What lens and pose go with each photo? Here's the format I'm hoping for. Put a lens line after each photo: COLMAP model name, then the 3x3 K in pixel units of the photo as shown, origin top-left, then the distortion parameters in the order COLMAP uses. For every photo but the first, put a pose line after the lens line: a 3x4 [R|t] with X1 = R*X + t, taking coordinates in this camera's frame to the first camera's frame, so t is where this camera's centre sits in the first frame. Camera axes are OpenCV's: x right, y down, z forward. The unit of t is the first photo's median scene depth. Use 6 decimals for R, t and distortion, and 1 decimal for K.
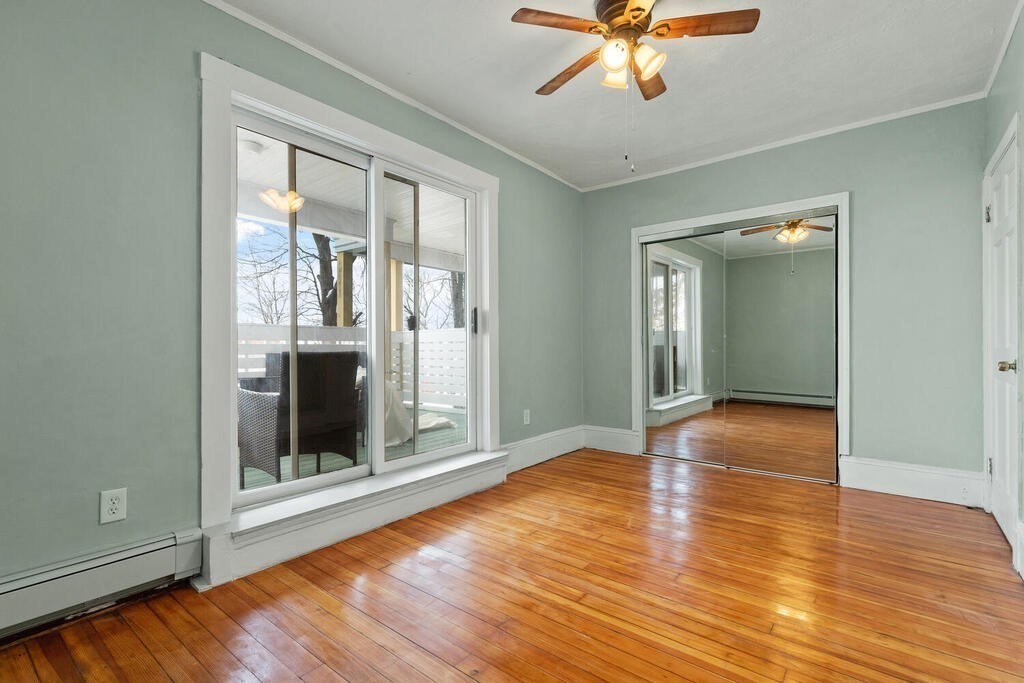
lens RADIAL K [[467.8, 0, 516.6], [0, 467.8, 347.7], [0, 0, 1]] dist [0.003788, 0.000617]
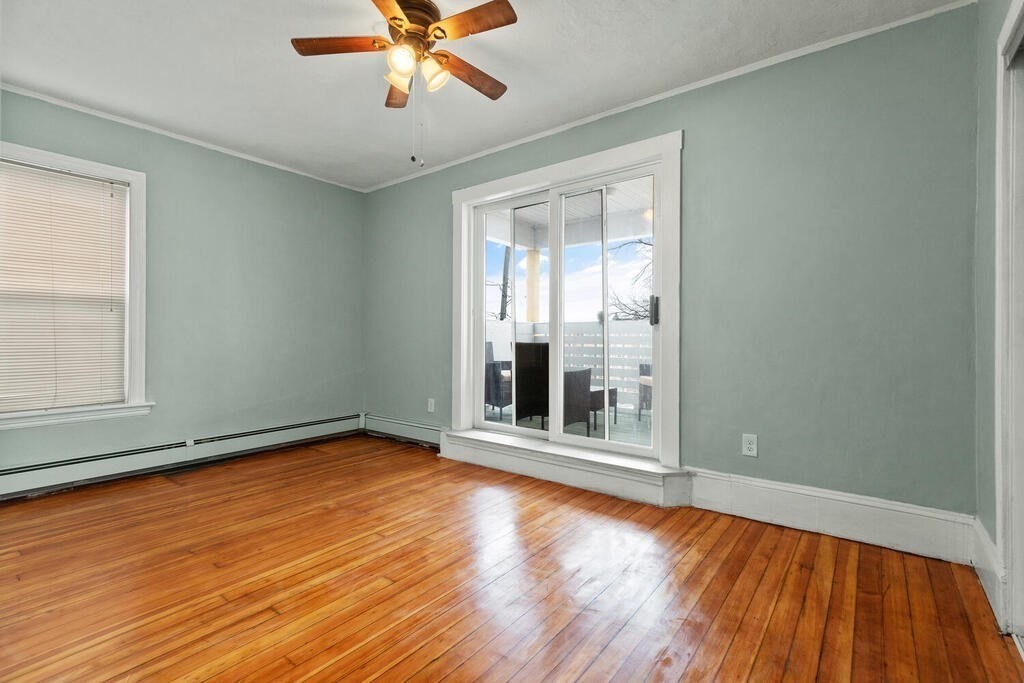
lens RADIAL K [[460.5, 0, 524.4], [0, 460.5, 335.9], [0, 0, 1]] dist [0.001123, -0.000245]
pose [[0.024876, -0.000419, -0.999690, 0.999880], [-0.006185, 0.999981, -0.000574, -0.009520], [0.999671, 0.006197, 0.024873, 0.964542]]
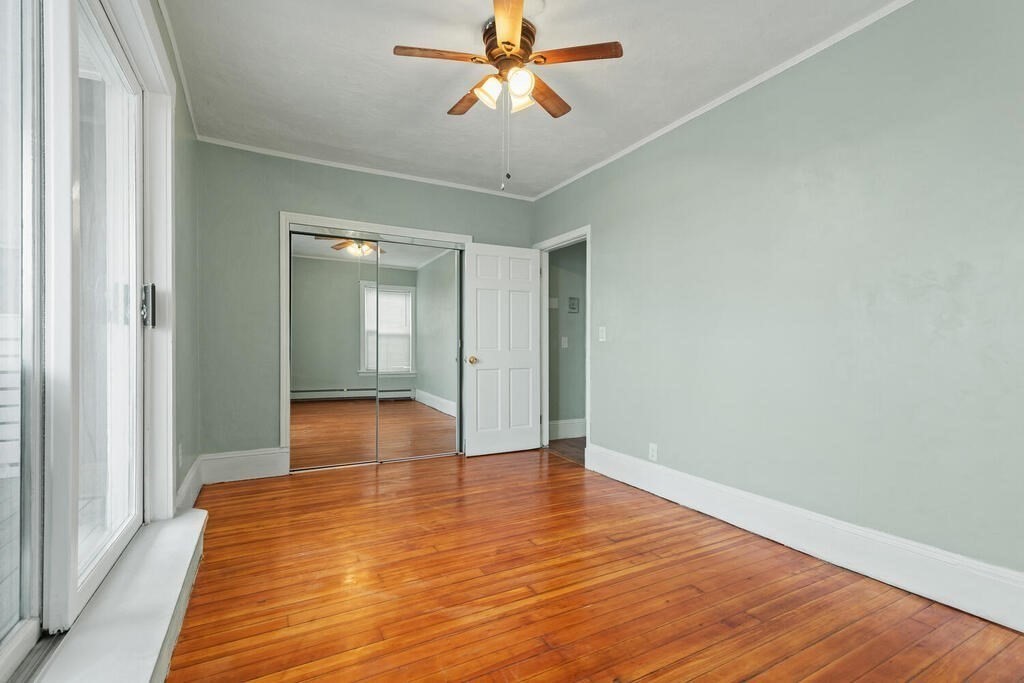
lens RADIAL K [[463.9, 0, 512.7], [0, 463.9, 347.3], [0, 0, 1]] dist [0.003958, 0.000244]
pose [[0.390062, 0.003999, 0.920780, -0.593072], [-0.000760, 0.999992, -0.004021, -0.003588], [-0.920788, 0.000868, 0.390062, 0.449312]]
